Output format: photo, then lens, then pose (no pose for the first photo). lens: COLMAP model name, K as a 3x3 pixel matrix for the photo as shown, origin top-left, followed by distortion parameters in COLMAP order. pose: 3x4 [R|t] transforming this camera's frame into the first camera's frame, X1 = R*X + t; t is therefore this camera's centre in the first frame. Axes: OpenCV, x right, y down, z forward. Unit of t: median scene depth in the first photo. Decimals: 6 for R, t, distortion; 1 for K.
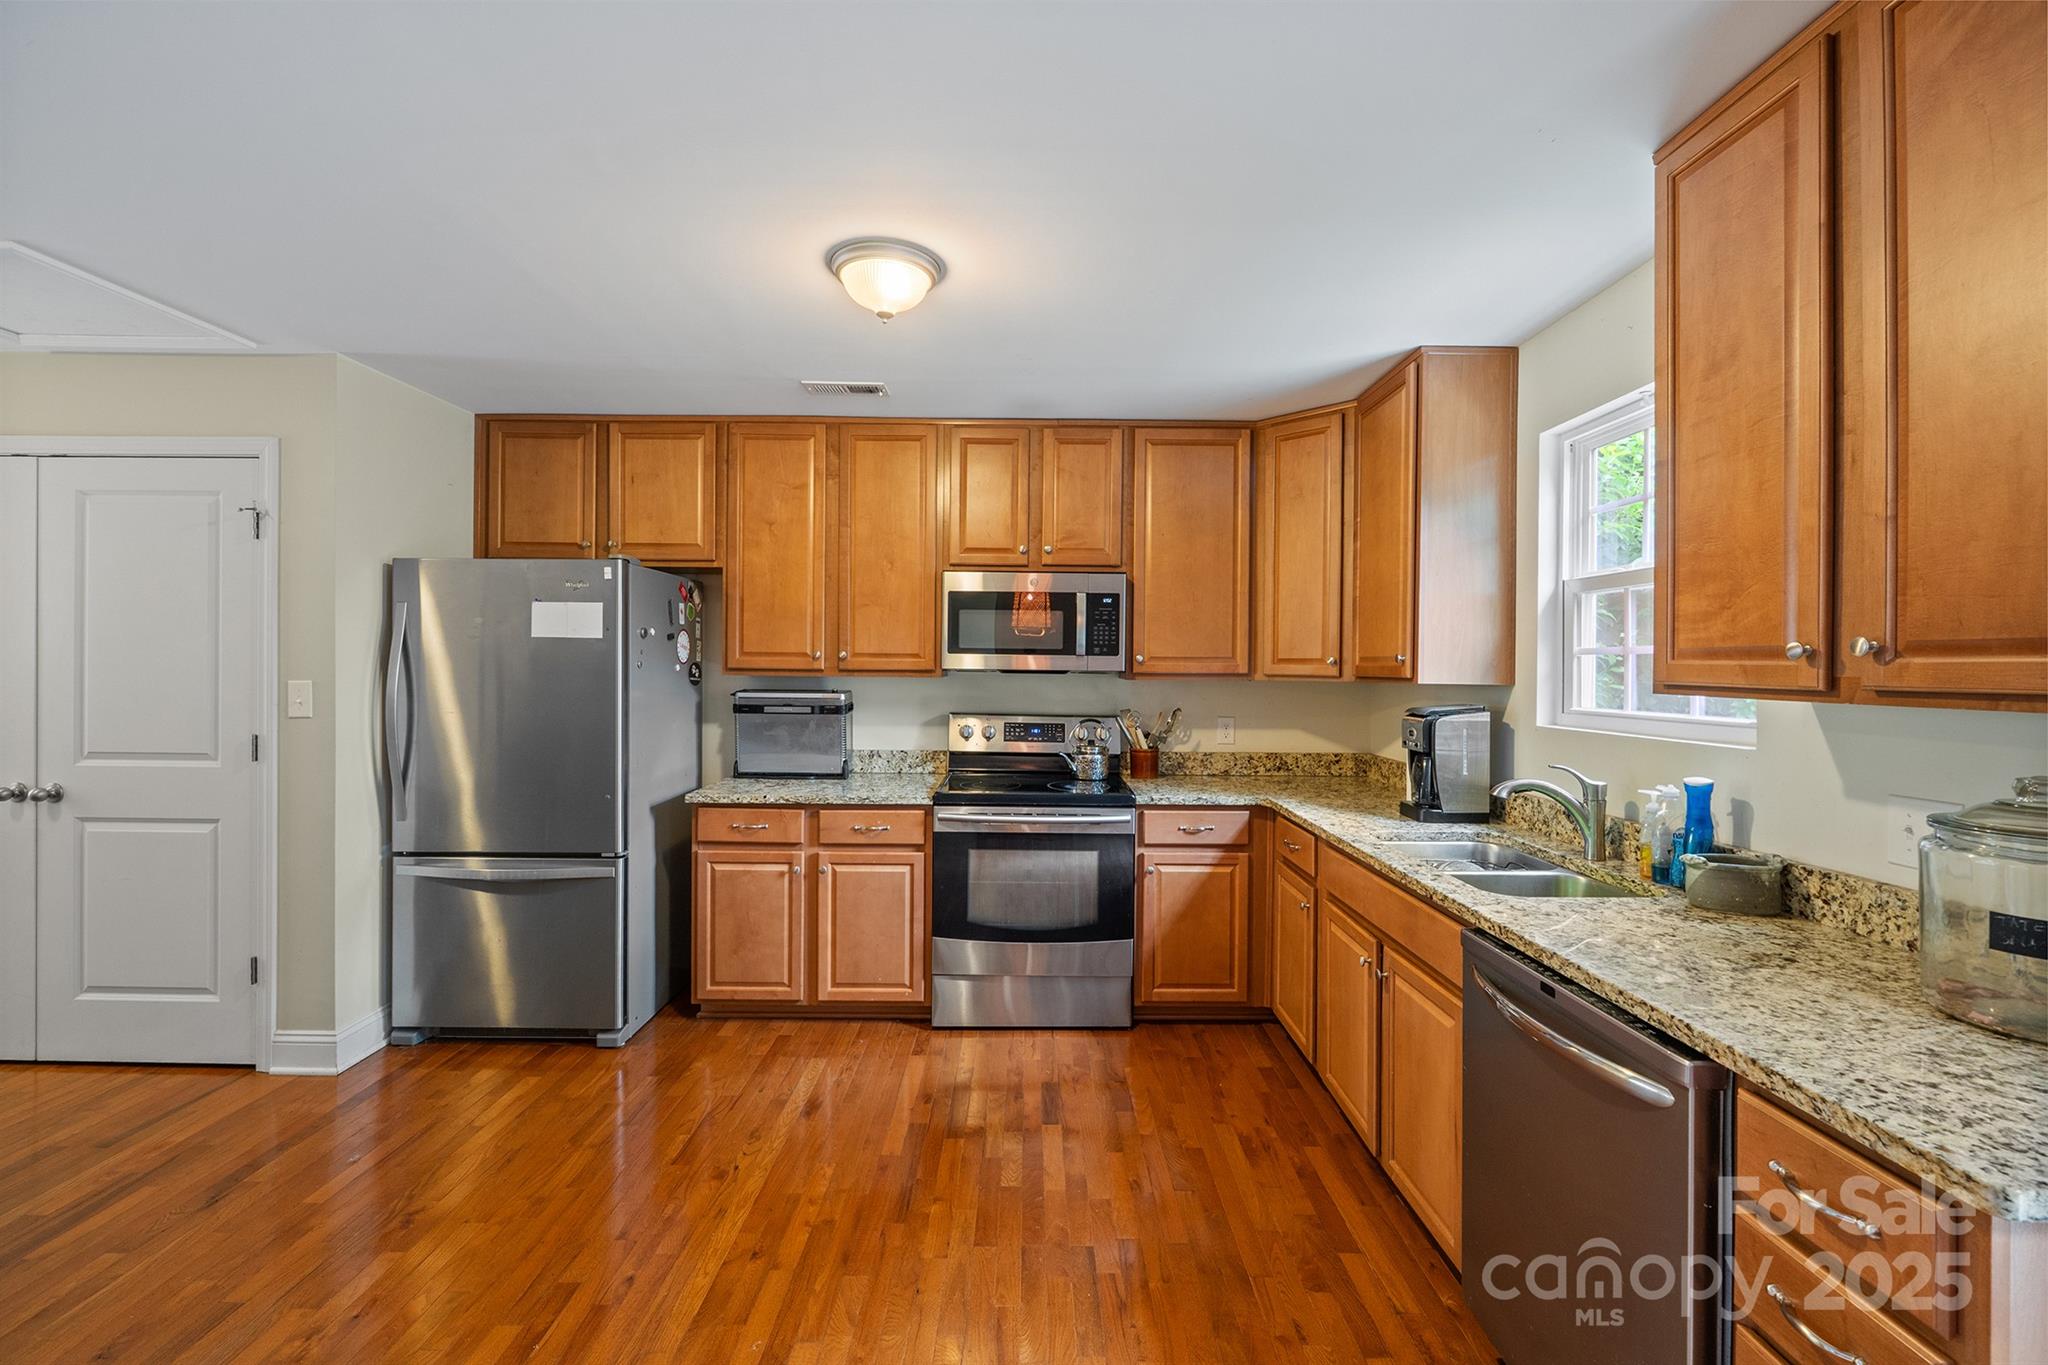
lens RADIAL K [[856.4, 0, 1026.2], [0, 856.4, 671.4], [0, 0, 1]] dist [-0.008558, -0.000347]
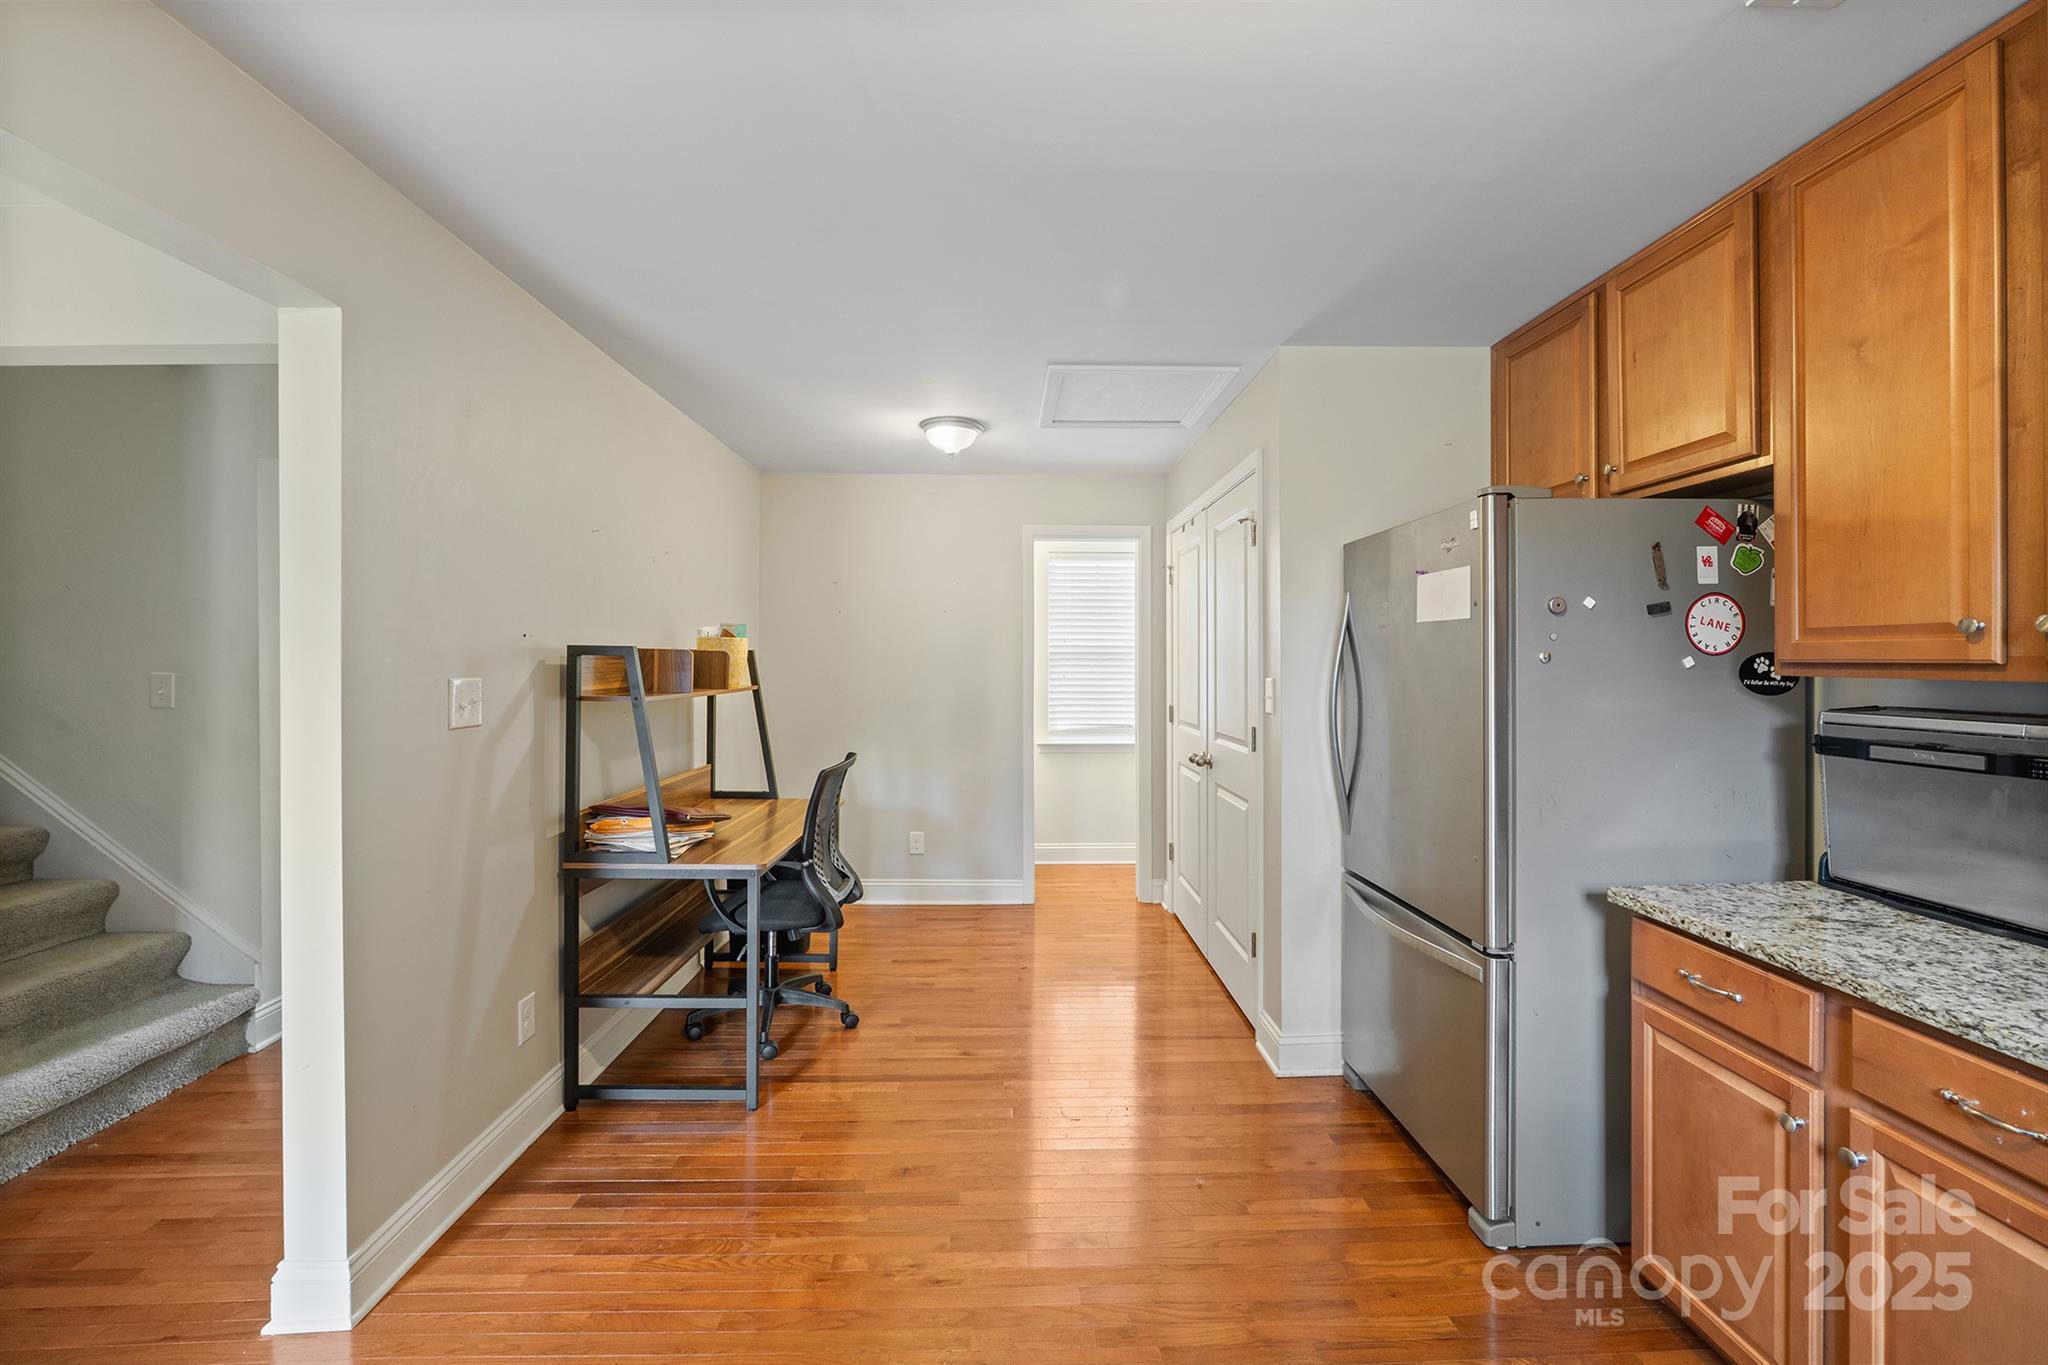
lens RADIAL K [[856.4, 0, 1025.8], [0, 856.4, 663.6], [0, 0, 1]] dist [-0.008558, -0.000347]
pose [[0.030705, -0.006191, -0.999509, 0.143609], [-0.001961, 0.999979, -0.006254, 0.001200], [0.999527, 0.002152, 0.030692, 0.562685]]
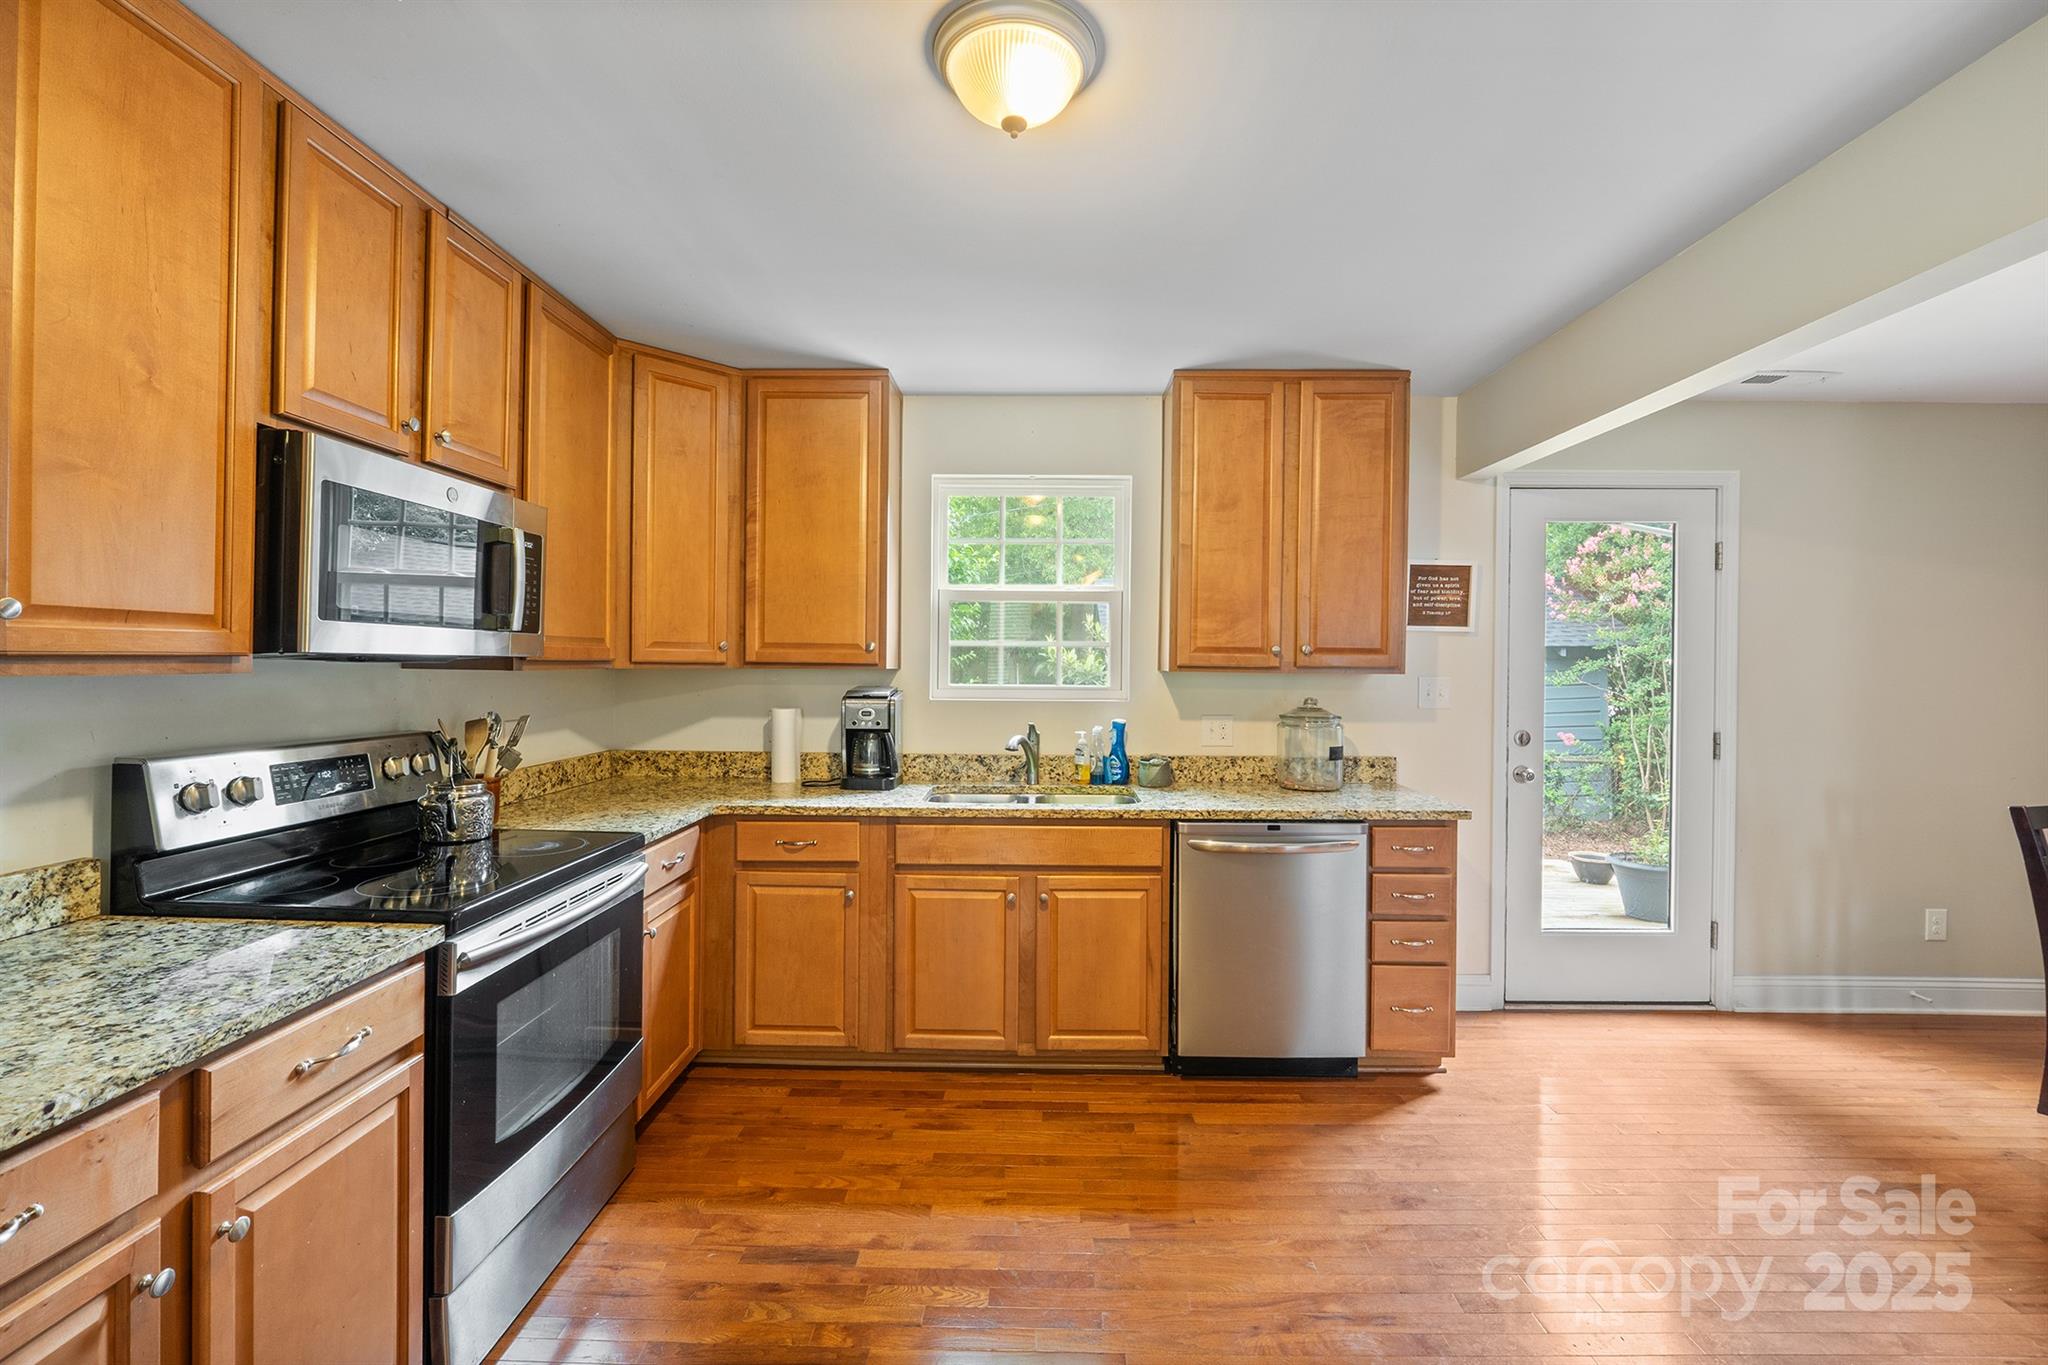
lens RADIAL K [[856.4, 0, 1025.9], [0, 856.4, 675.5], [0, 0, 1]] dist [-0.008558, -0.000347]
pose [[0.018077, -0.022383, 0.999586, -0.536018], [-0.003290, 0.999743, 0.022446, -0.002245], [-0.999831, -0.003694, 0.017998, 0.633520]]
